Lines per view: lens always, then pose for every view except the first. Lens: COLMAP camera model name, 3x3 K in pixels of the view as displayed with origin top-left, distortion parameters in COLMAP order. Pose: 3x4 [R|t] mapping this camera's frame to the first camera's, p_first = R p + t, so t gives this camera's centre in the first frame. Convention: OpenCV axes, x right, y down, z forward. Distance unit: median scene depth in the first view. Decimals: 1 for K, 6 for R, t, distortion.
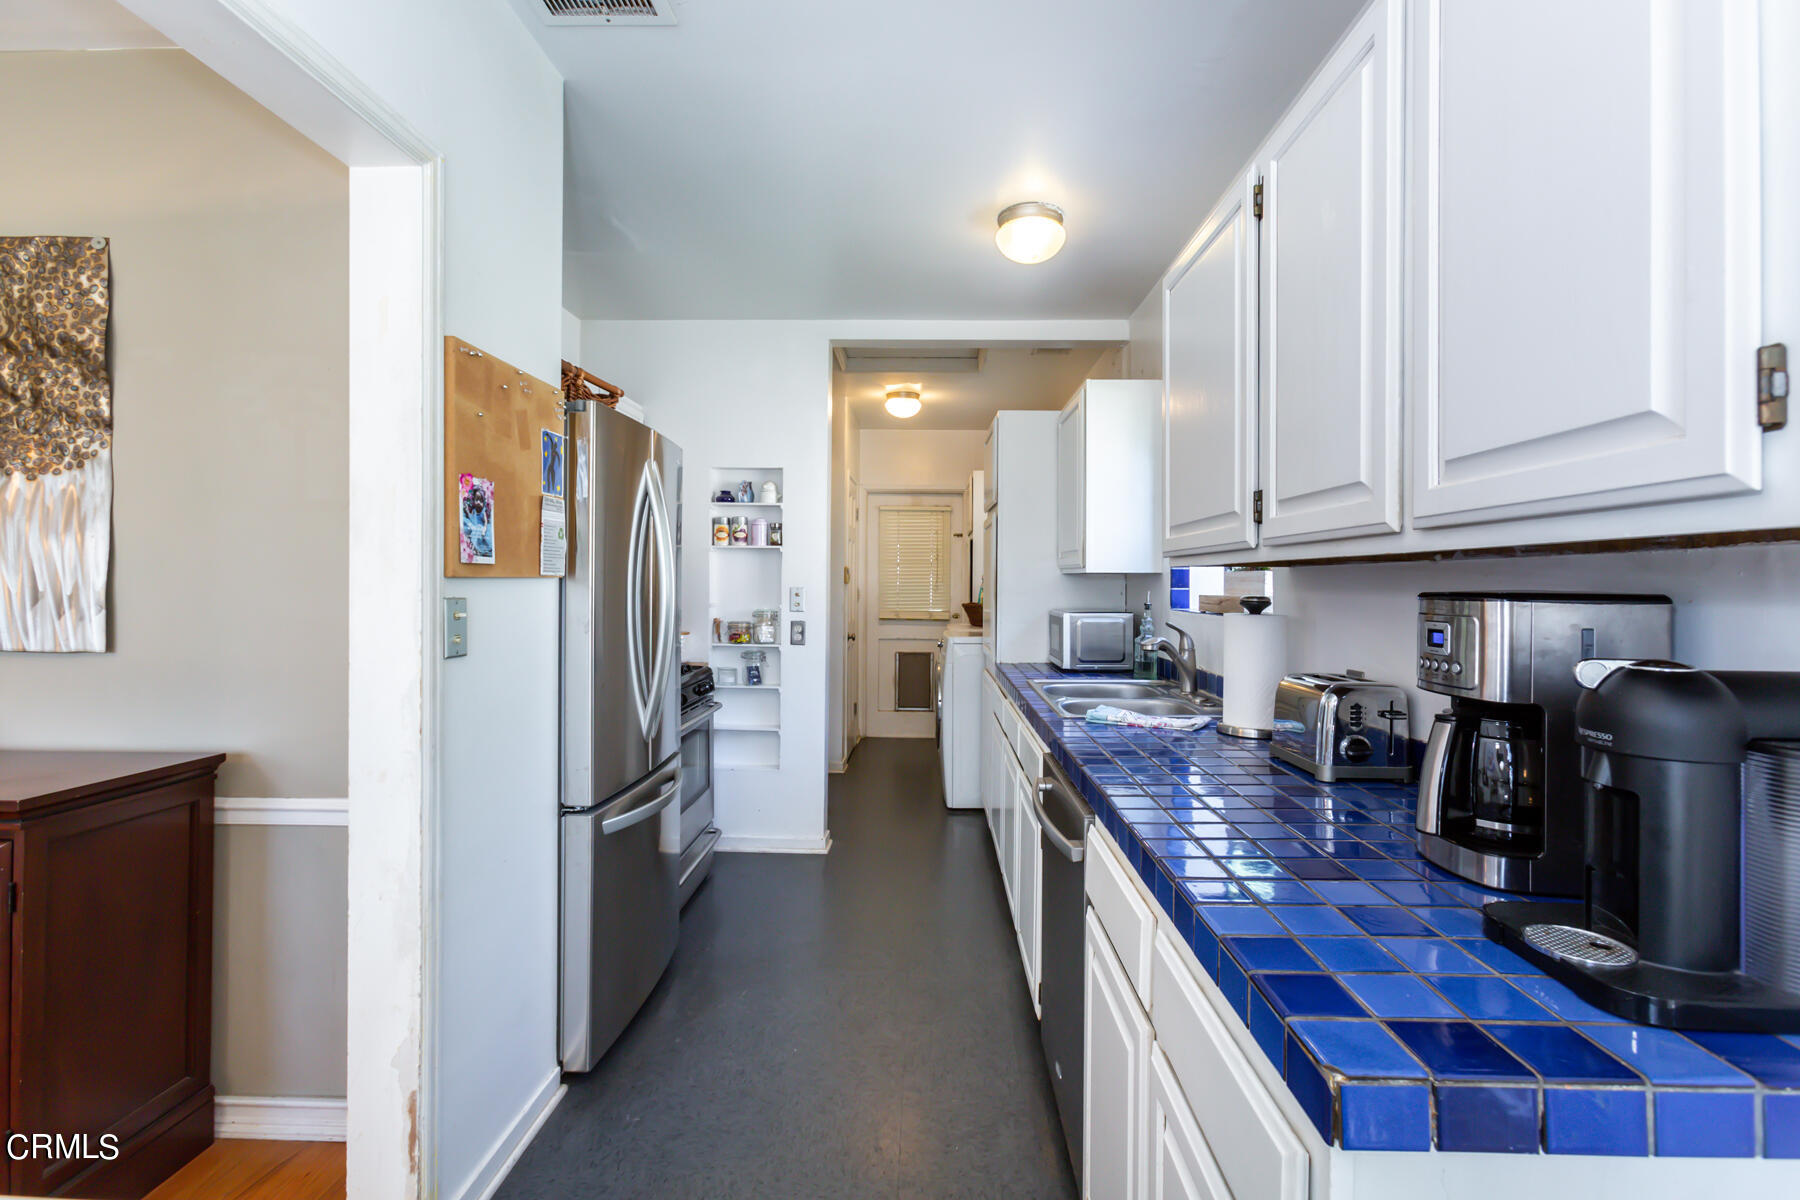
lens RADIAL K [[801.6, 0, 903.1], [0, 801.6, 587.0], [0, 0, 1]] dist [0.000466, 0.005057]
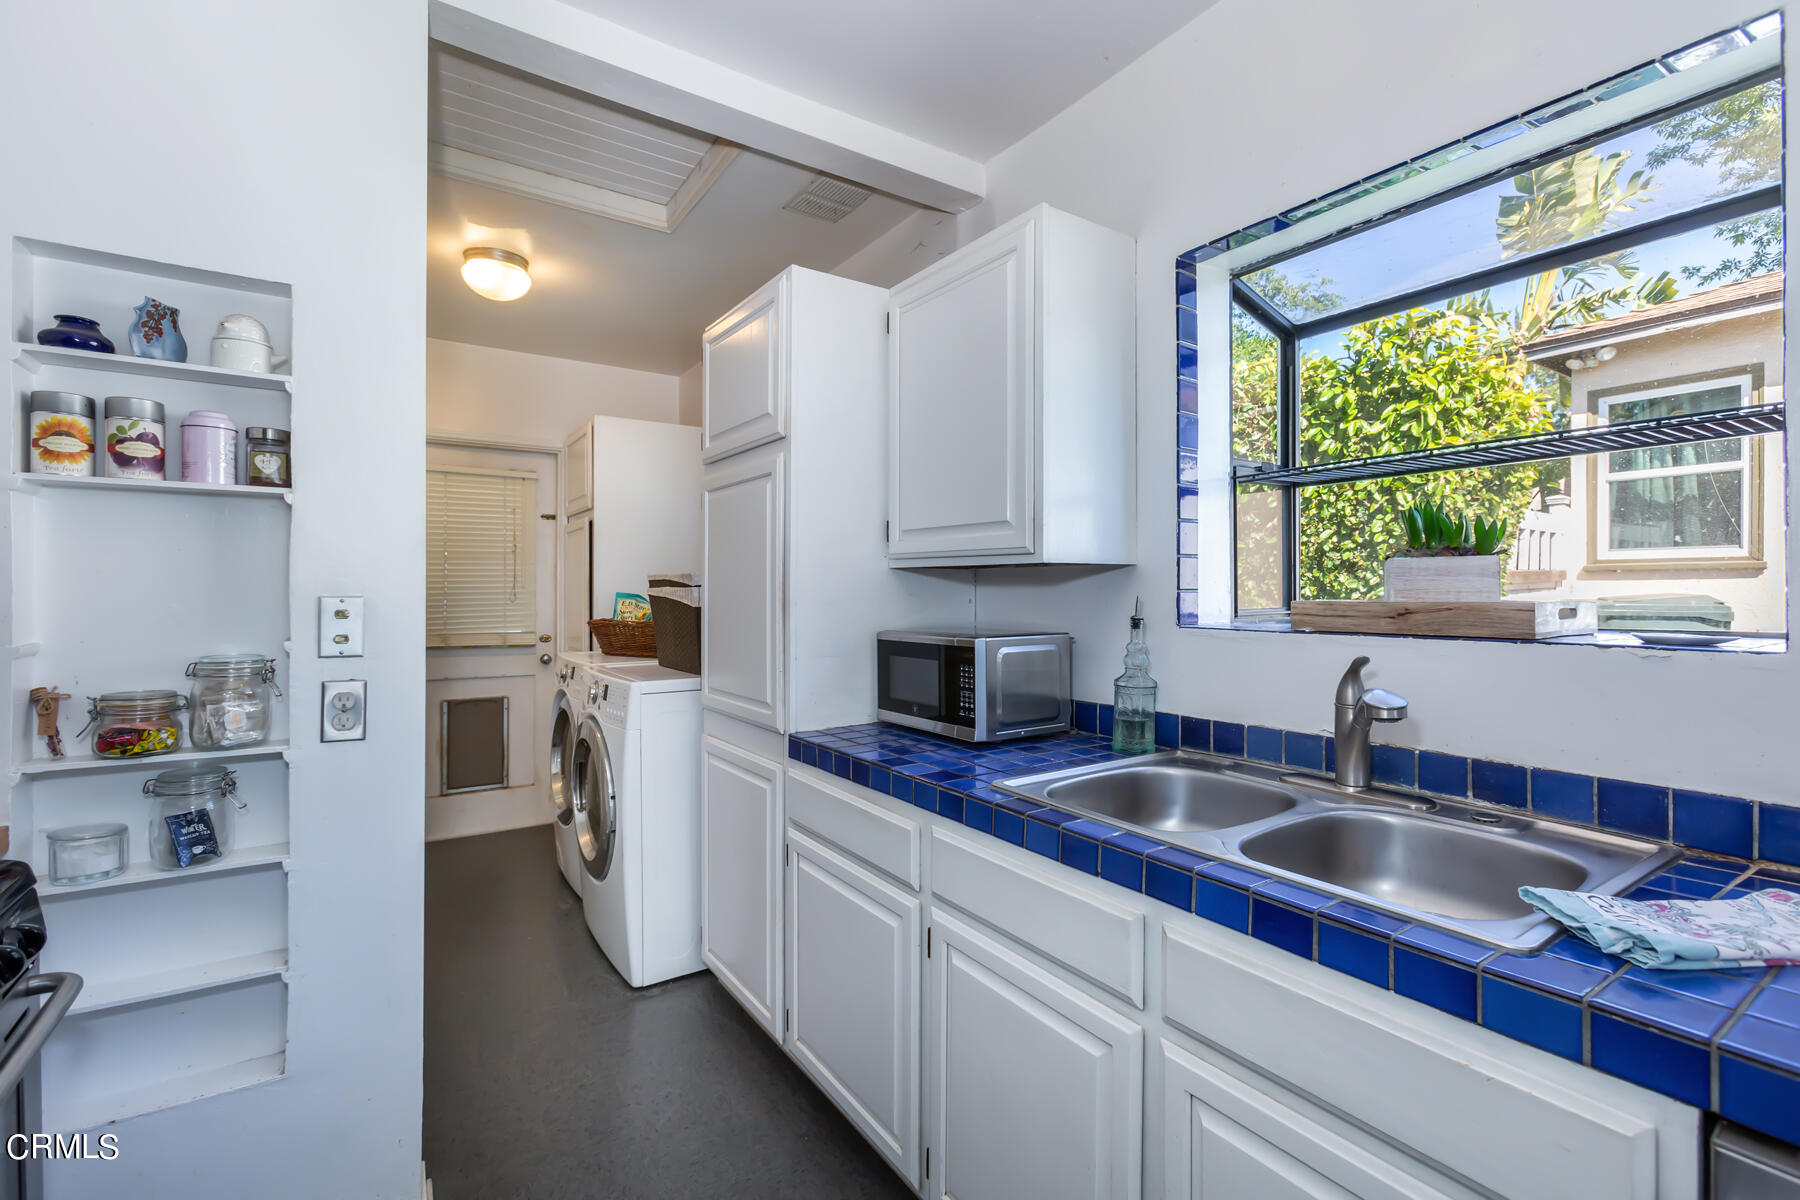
lens RADIAL K [[801.6, 0, 895.0], [0, 801.6, 595.2], [0, 0, 1]] dist [0.000466, 0.005057]
pose [[0.822621, -0.010233, 0.568498, -0.130147], [0.009165, 0.999947, 0.004737, 0.000562], [-0.568516, 0.001314, 0.822671, 0.514308]]
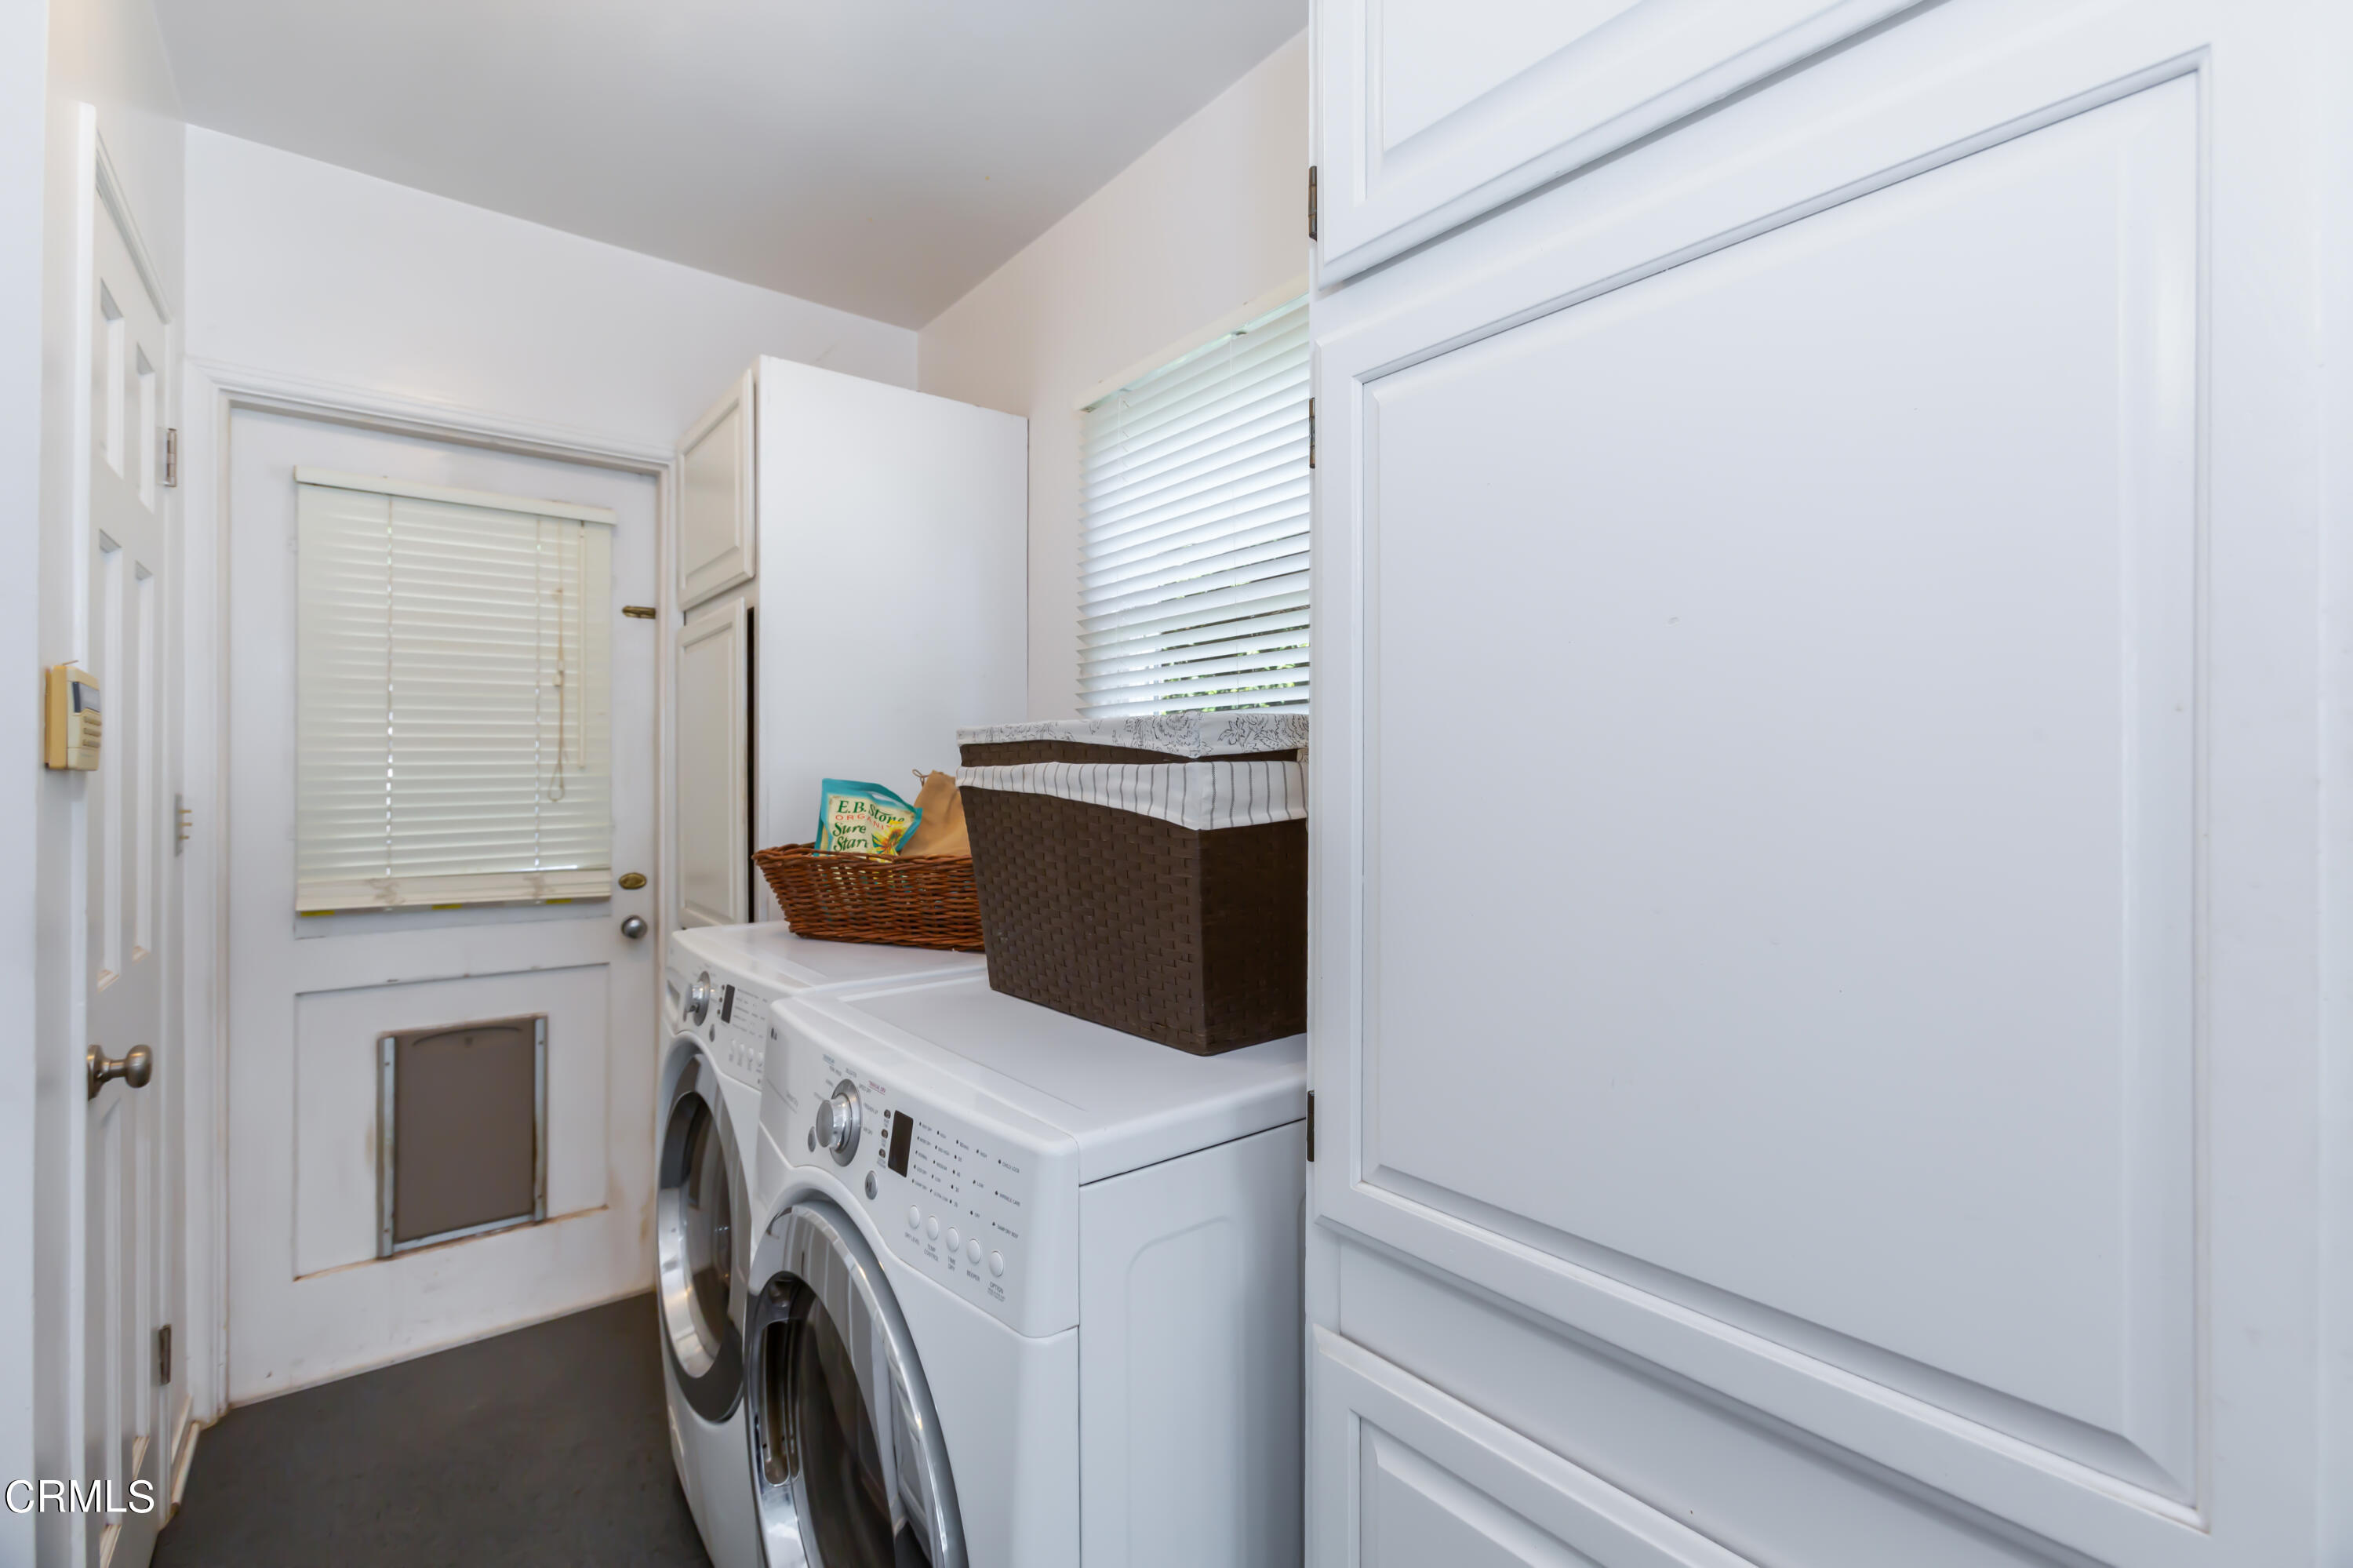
lens RADIAL K [[1047.9, 0, 1172.8], [0, 1047.9, 770.5], [0, 0, 1]] dist [0.000466, 0.005057]
pose [[0.772400, -0.008125, 0.635085, -0.047561], [0.012773, 0.999915, -0.002742, -0.002174], [-0.635008, 0.010230, 0.772438, 1.011381]]
